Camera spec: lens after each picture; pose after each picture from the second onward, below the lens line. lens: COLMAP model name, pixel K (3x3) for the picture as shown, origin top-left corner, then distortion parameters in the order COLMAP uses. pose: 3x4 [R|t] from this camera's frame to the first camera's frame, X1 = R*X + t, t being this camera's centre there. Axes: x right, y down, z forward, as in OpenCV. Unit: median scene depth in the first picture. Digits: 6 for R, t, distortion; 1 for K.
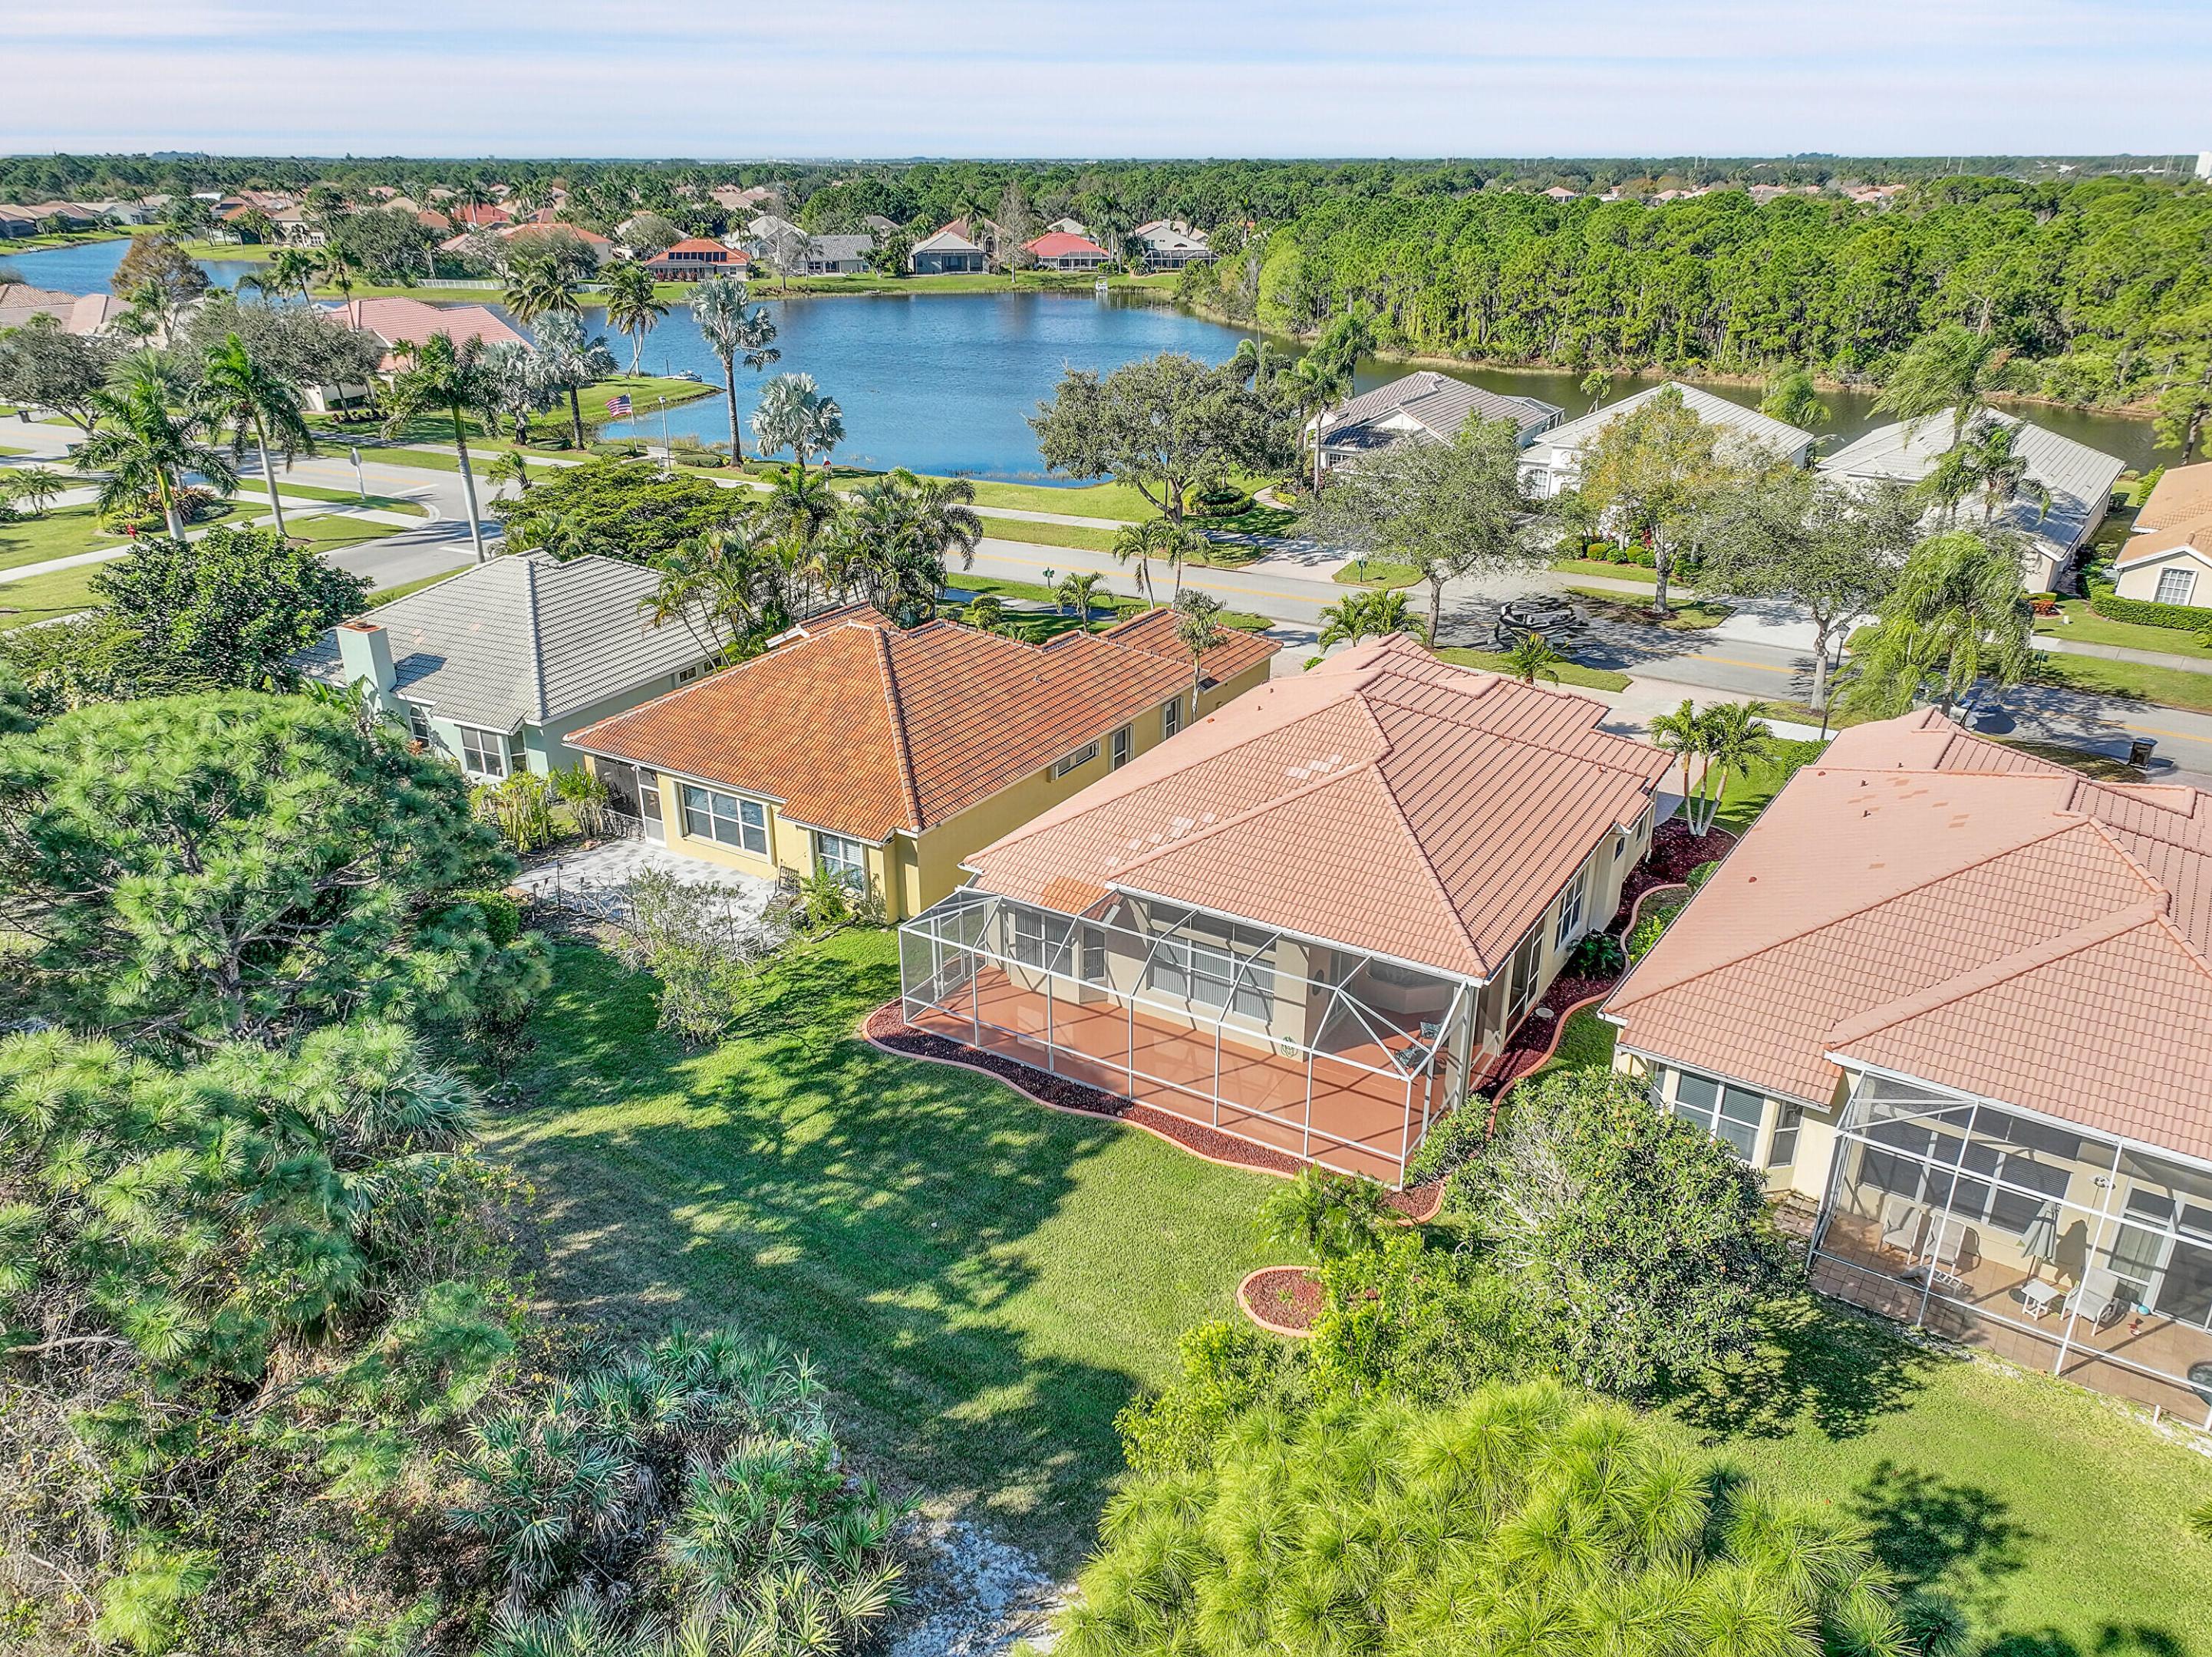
lens RADIAL K [[1547.2, 0, 1109.4], [0, 1547.2, 815.6], [0, 0, 1]] dist [0.003667, 0.014279]
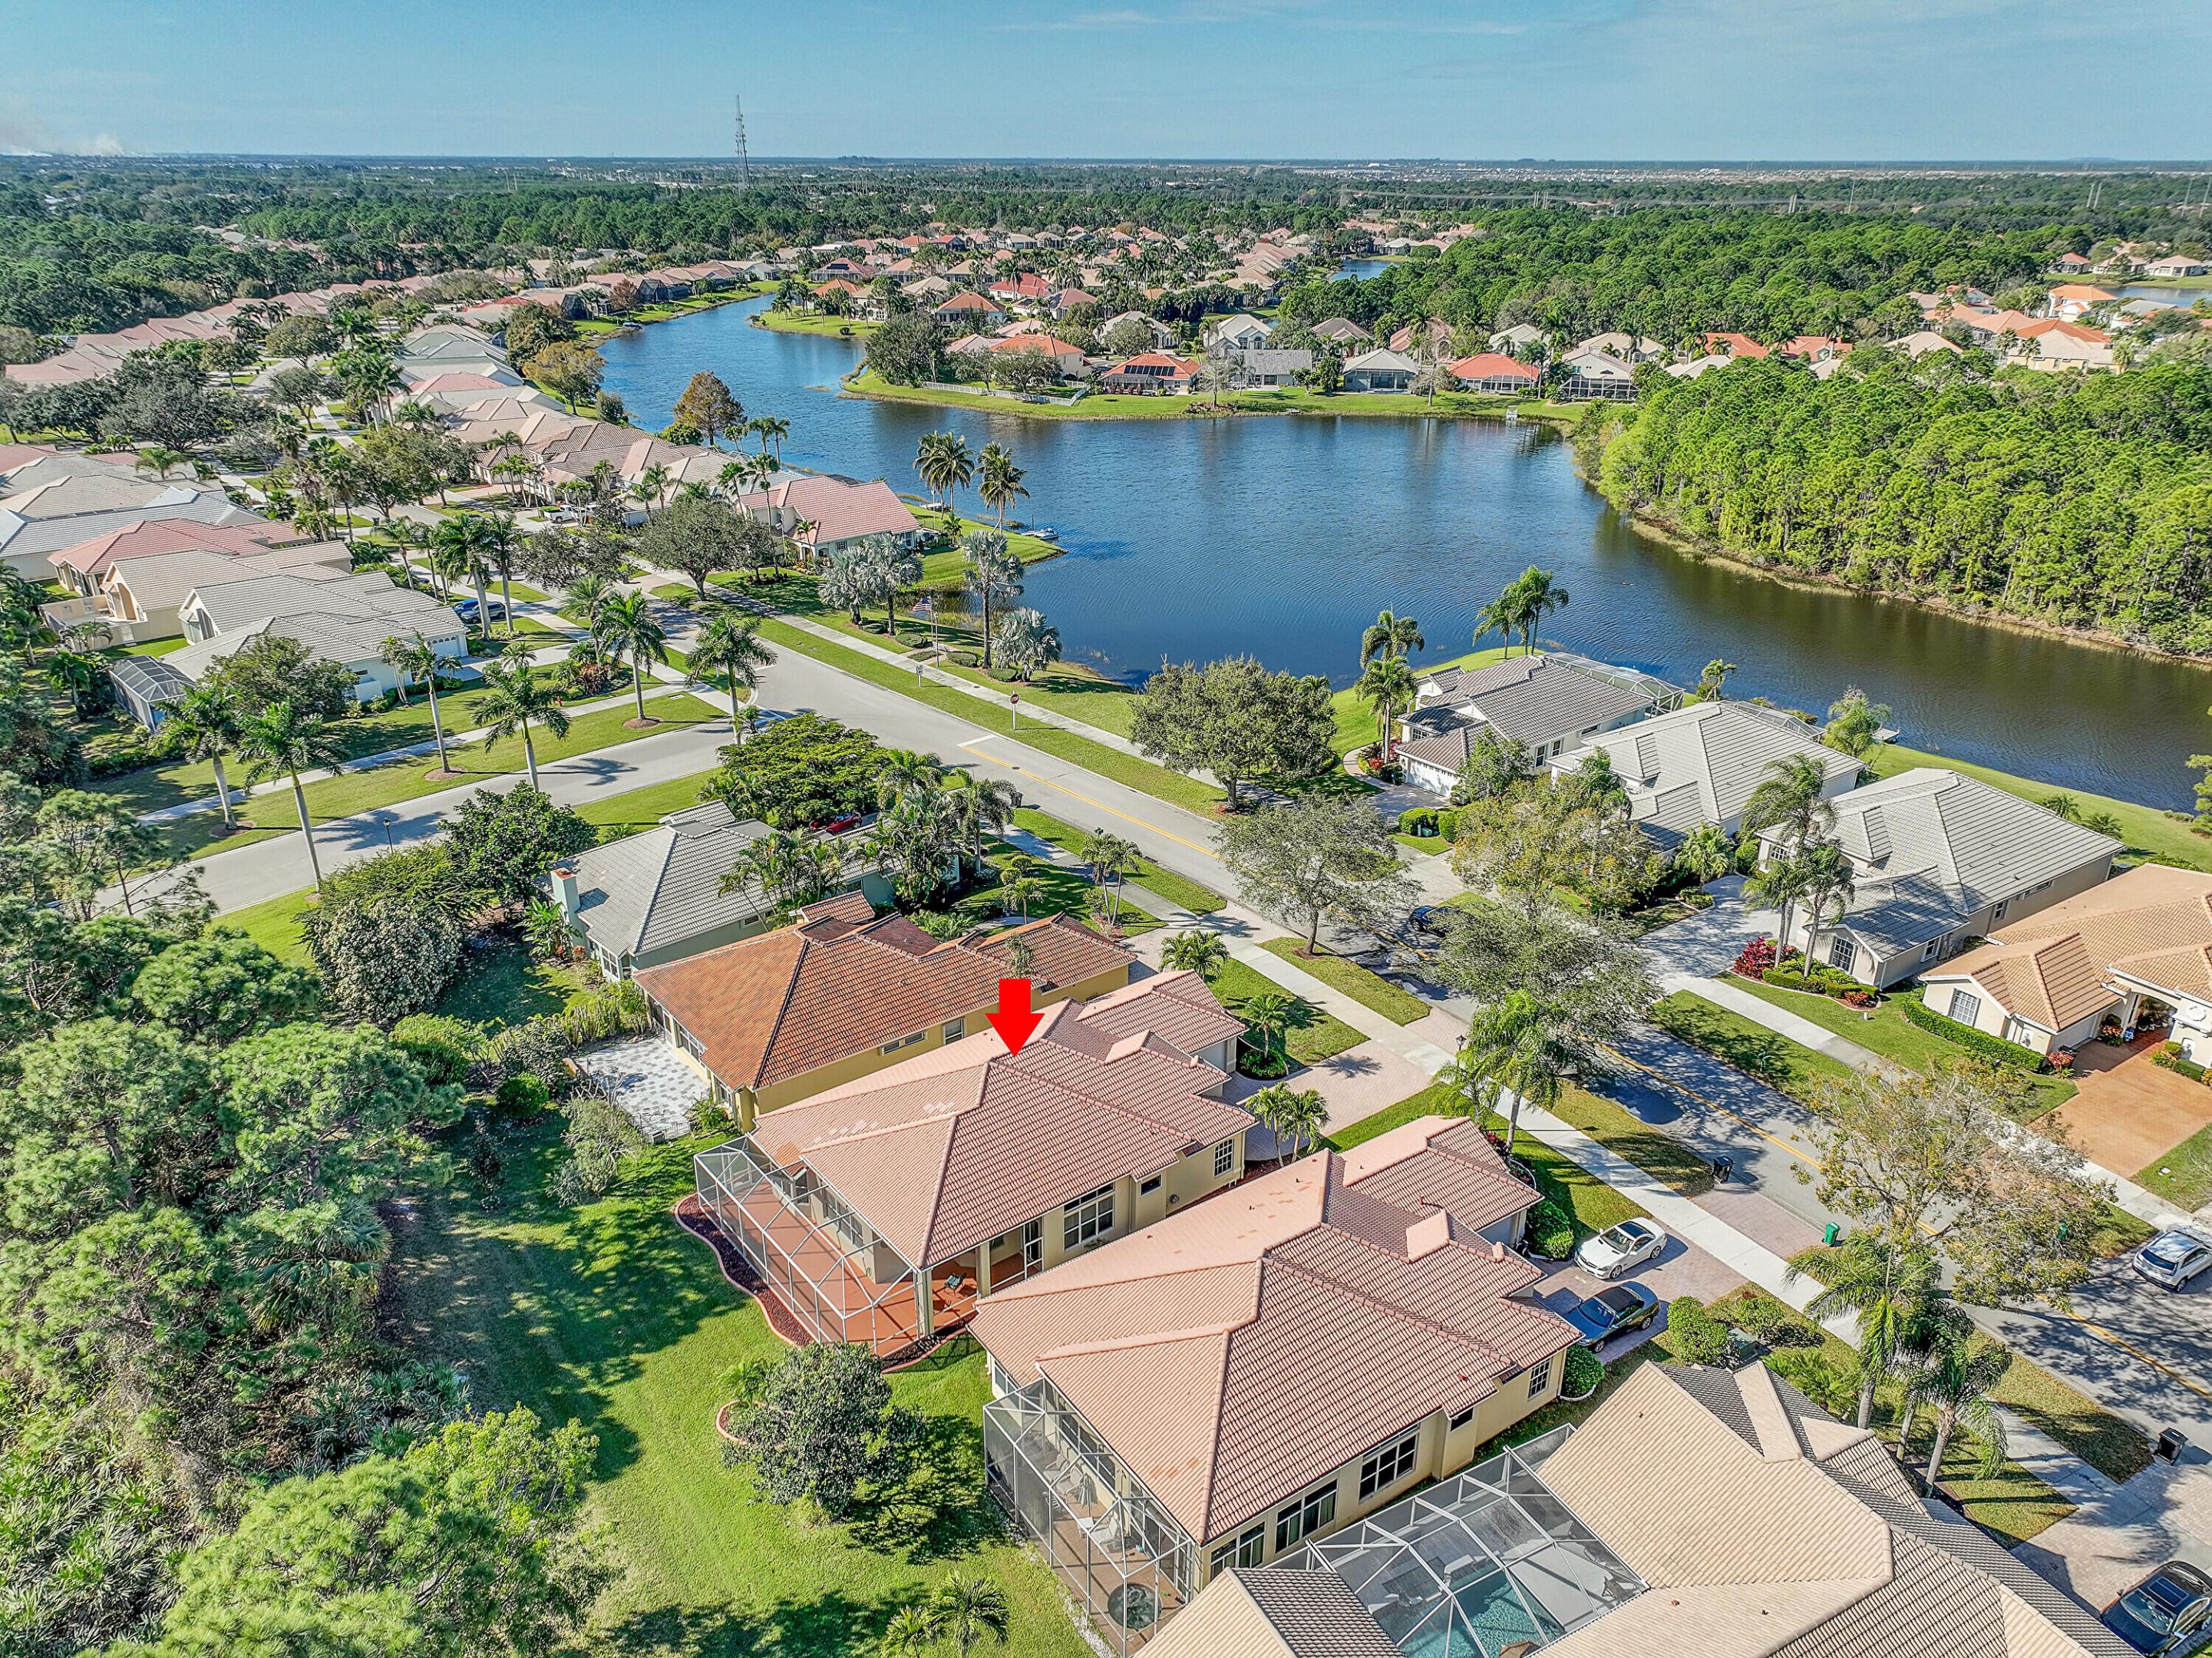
lens RADIAL K [[1547.4, 0, 1111.1], [0, 1547.4, 795.8], [0, 0, 1]] dist [0.003667, 0.014279]
pose [[0.938779, 0.135929, -0.316570, 0.588151], [-0.140888, 0.989999, 0.007286, -0.299535], [0.314394, 0.037761, 0.948541, -0.399957]]
